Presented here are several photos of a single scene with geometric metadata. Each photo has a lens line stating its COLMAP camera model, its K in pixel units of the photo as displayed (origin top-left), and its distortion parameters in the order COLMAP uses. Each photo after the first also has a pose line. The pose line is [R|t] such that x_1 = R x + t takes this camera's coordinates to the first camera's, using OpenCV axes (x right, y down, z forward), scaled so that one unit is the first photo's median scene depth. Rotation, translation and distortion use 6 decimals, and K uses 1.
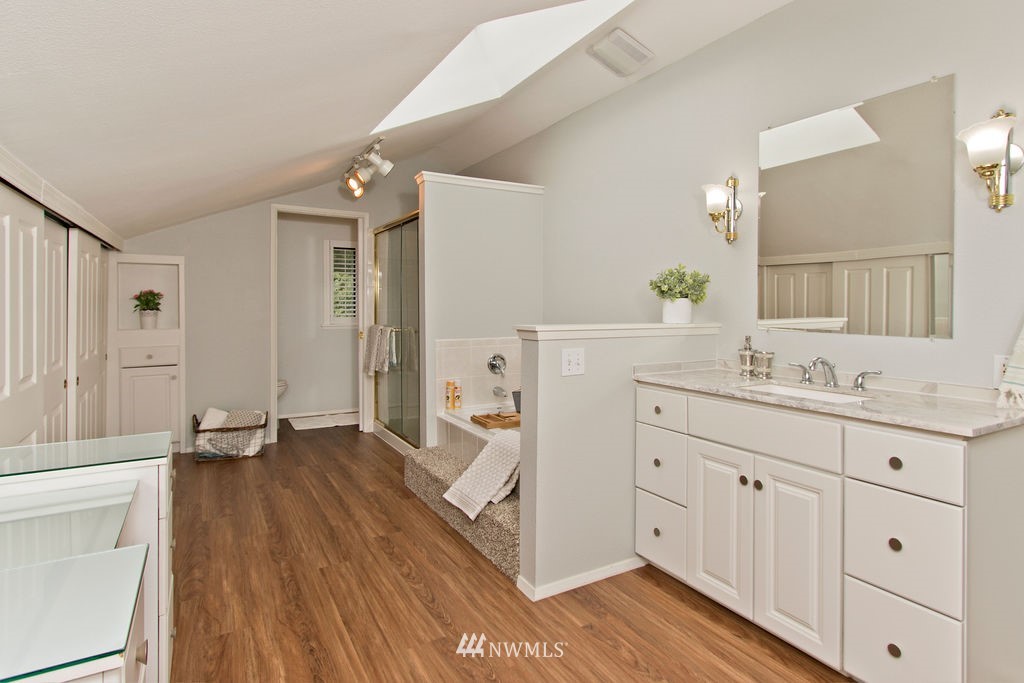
lens RADIAL K [[564.7, 0, 510.5], [0, 564.7, 304.8], [0, 0, 1]] dist [0.003437, 0.001213]
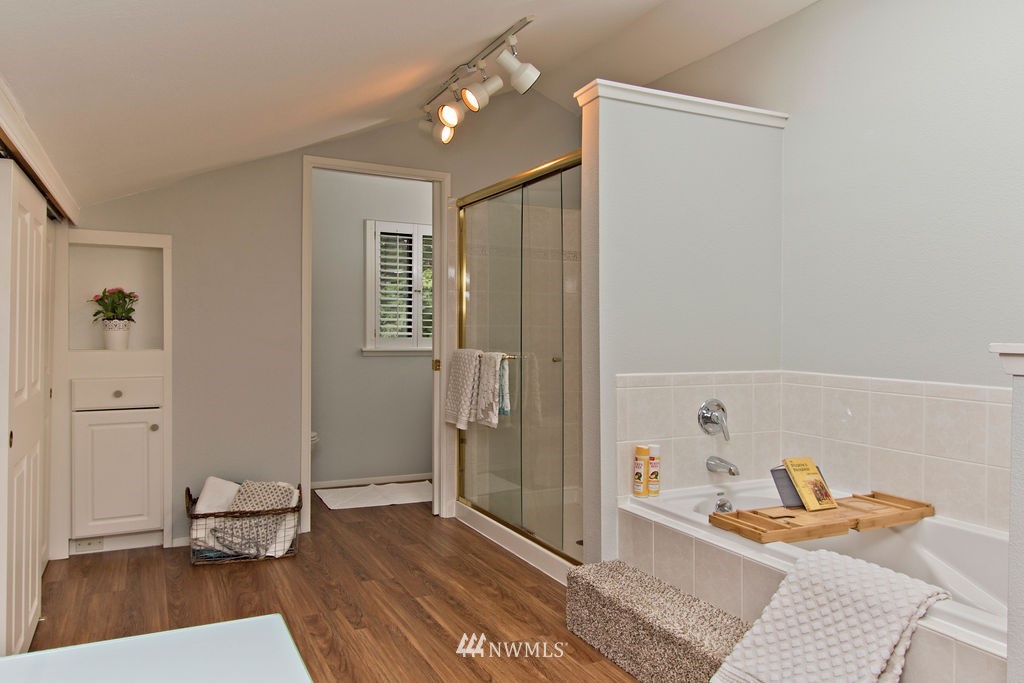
lens RADIAL K [[718.2, 0, 512.7], [0, 718.2, 337.2], [0, 0, 1]] dist [0.001263, -0.002736]
pose [[0.999384, 0.013157, -0.032527, -0.181849], [-0.012840, 0.999868, 0.009939, 0.015800], [0.032653, -0.009515, 0.999421, 0.227385]]
